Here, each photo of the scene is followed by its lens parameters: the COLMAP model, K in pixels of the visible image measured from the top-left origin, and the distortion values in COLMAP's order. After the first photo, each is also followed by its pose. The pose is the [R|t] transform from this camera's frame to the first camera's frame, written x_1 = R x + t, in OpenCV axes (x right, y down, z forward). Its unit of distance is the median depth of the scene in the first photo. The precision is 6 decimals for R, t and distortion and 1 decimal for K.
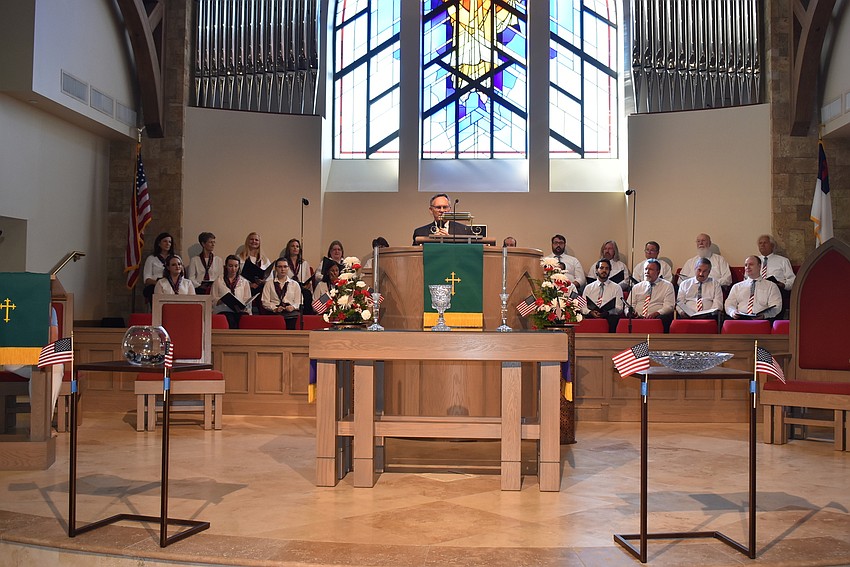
lens RADIAL K [[911.2, 0, 417.4], [0, 911.2, 289.6], [0, 0, 1]] dist [-0.056912, 0.000000]
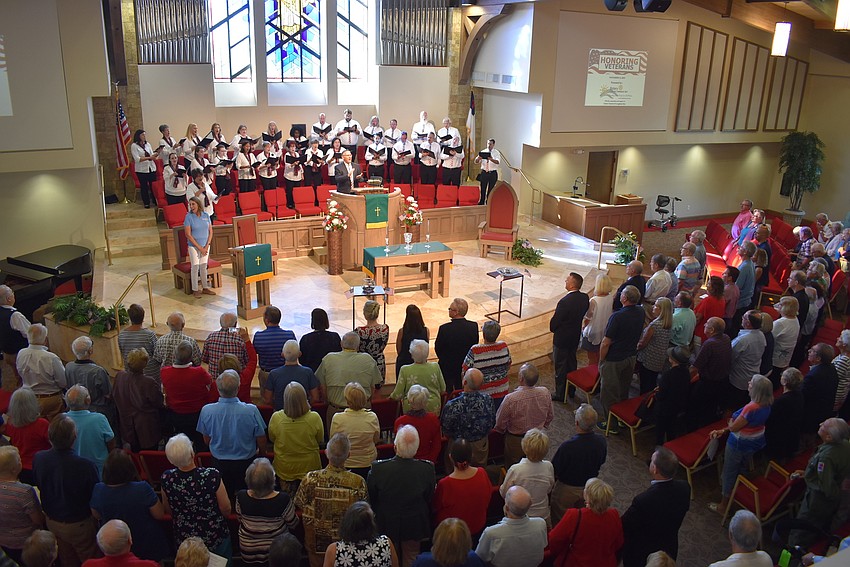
lens RADIAL K [[684.6, 0, 420.9], [0, 684.6, 291.9], [0, 0, 1]] dist [-0.088433, -0.003447]
pose [[0.881371, -0.145607, 0.449427, -0.375618], [-0.028025, 0.933528, 0.357407, -0.243737], [-0.471594, -0.327603, 0.818704, -0.342696]]
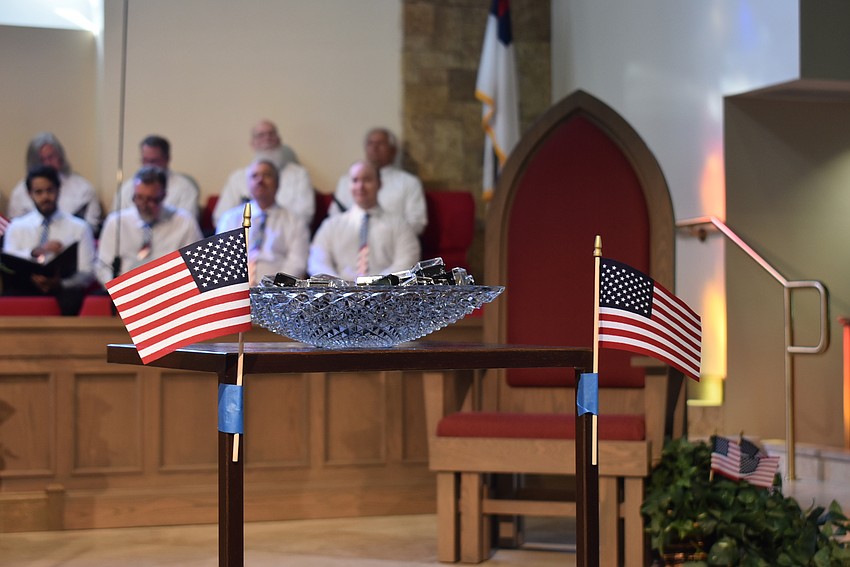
lens RADIAL K [[1673.7, 0, 429.7], [0, 1673.7, 285.1], [0, 0, 1]] dist [0.112790, 0.000000]
pose [[0.910261, 0.003375, 0.414022, 0.027912], [-0.004440, 0.999989, 0.001610, 0.019868], [-0.414012, -0.003304, 0.910266, 0.146565]]
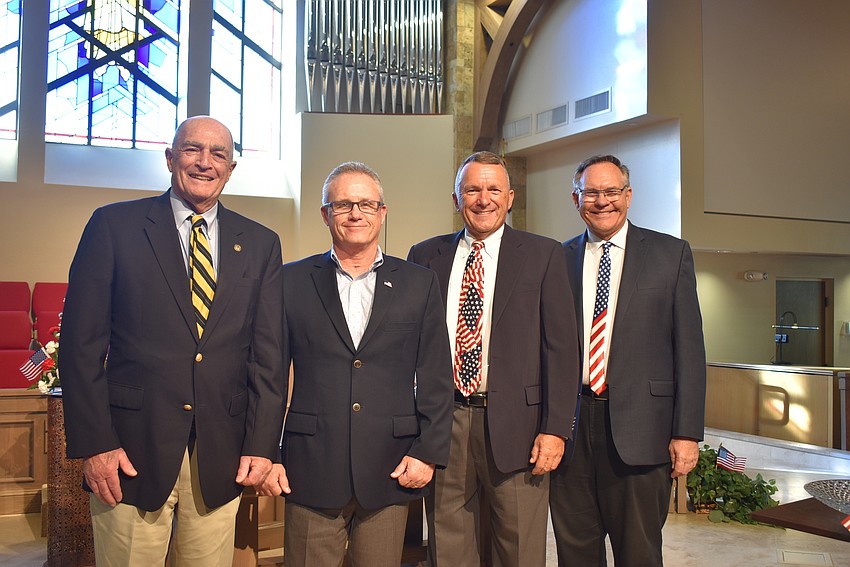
lens RADIAL K [[909.0, 0, 423.7], [0, 909.0, 279.9], [0, 0, 1]] dist [-0.063443, 0.000000]
pose [[0.866987, 0.013789, 0.498140, -0.097126], [-0.012154, 0.999905, -0.006524, -0.022876], [-0.498182, -0.000398, 0.867072, 0.160894]]
